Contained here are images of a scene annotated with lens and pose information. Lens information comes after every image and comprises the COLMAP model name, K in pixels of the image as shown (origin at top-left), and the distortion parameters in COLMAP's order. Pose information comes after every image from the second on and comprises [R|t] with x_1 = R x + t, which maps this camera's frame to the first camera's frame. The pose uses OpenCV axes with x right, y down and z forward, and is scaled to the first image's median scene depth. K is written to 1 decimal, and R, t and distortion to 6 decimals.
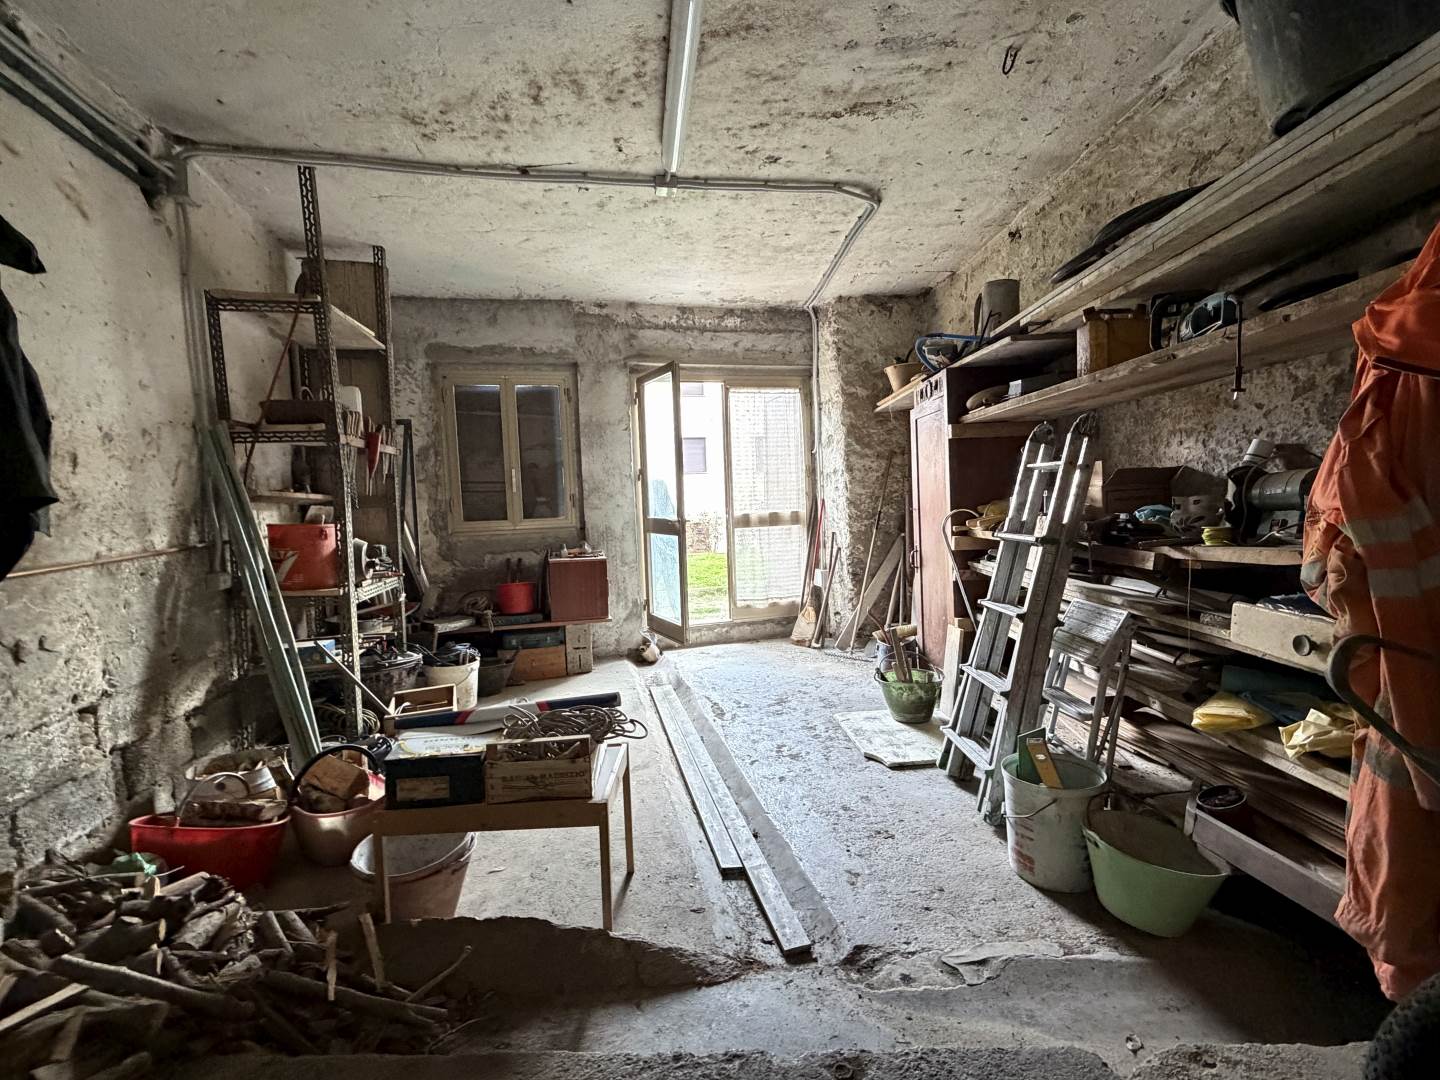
lens RADIAL K [[650.1, 0, 720.2], [0, 650.1, 538.3], [0, 0, 1]] dist [0.000126, 0.000318]
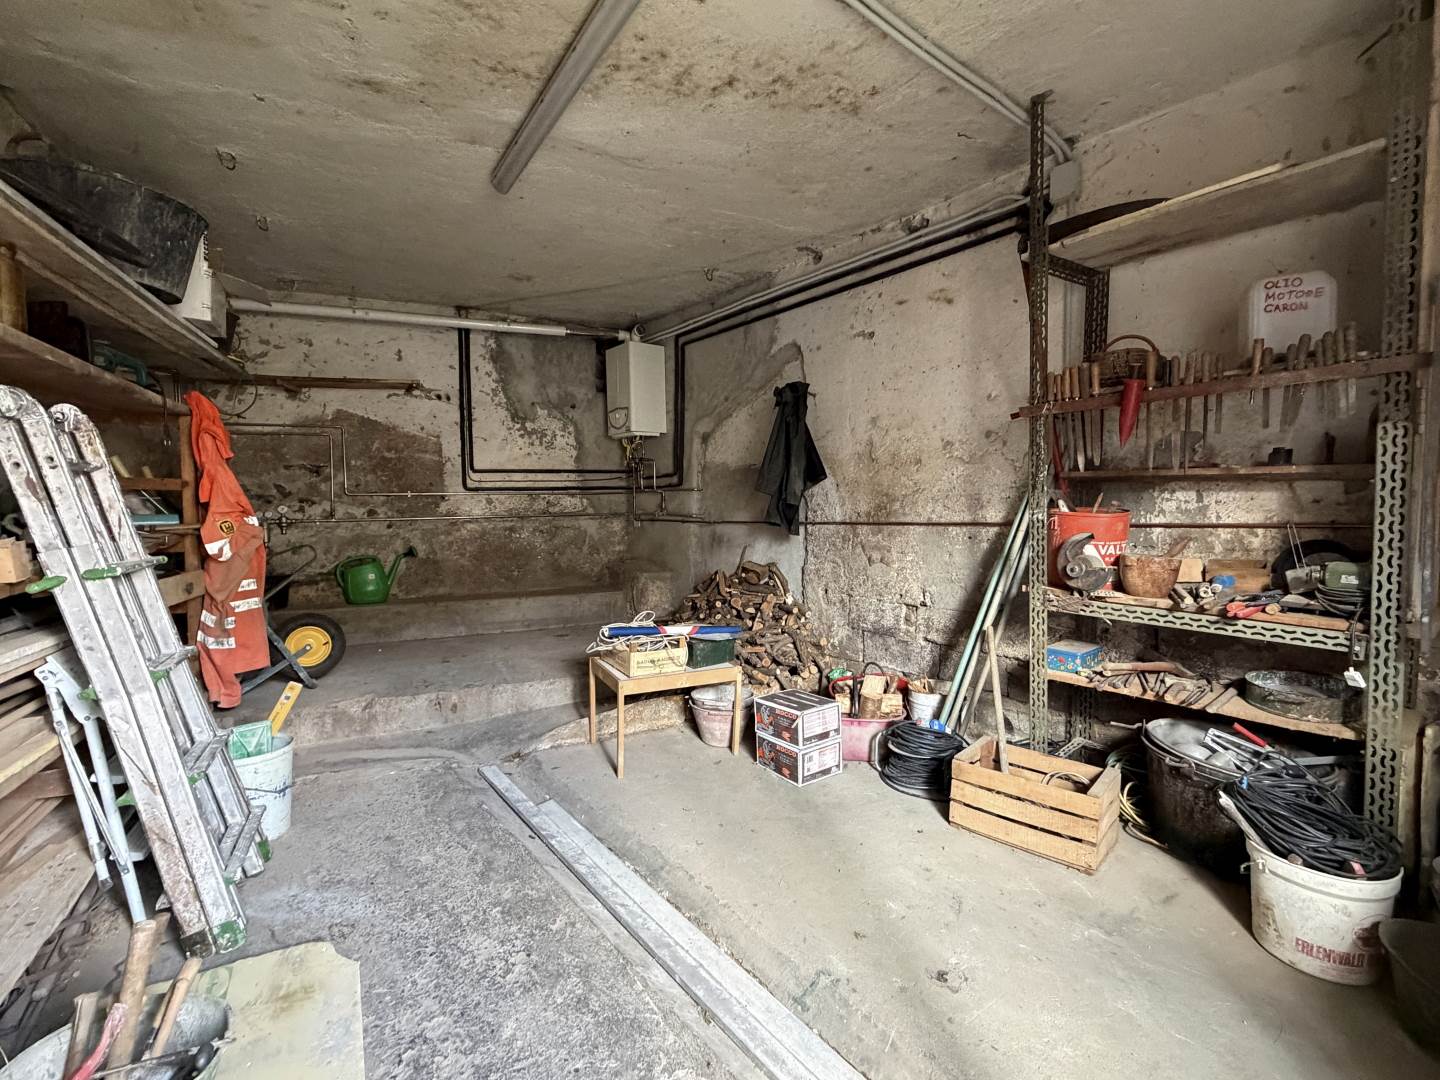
lens RADIAL K [[650.1, 0, 727.2], [0, 650.1, 538.9], [0, 0, 1]] dist [0.000126, 0.000318]
pose [[-0.890733, 0.058574, -0.450738, 0.224302], [0.002145, 0.992192, 0.124698, -0.126659], [0.454522, 0.110106, -0.883904, 2.140392]]
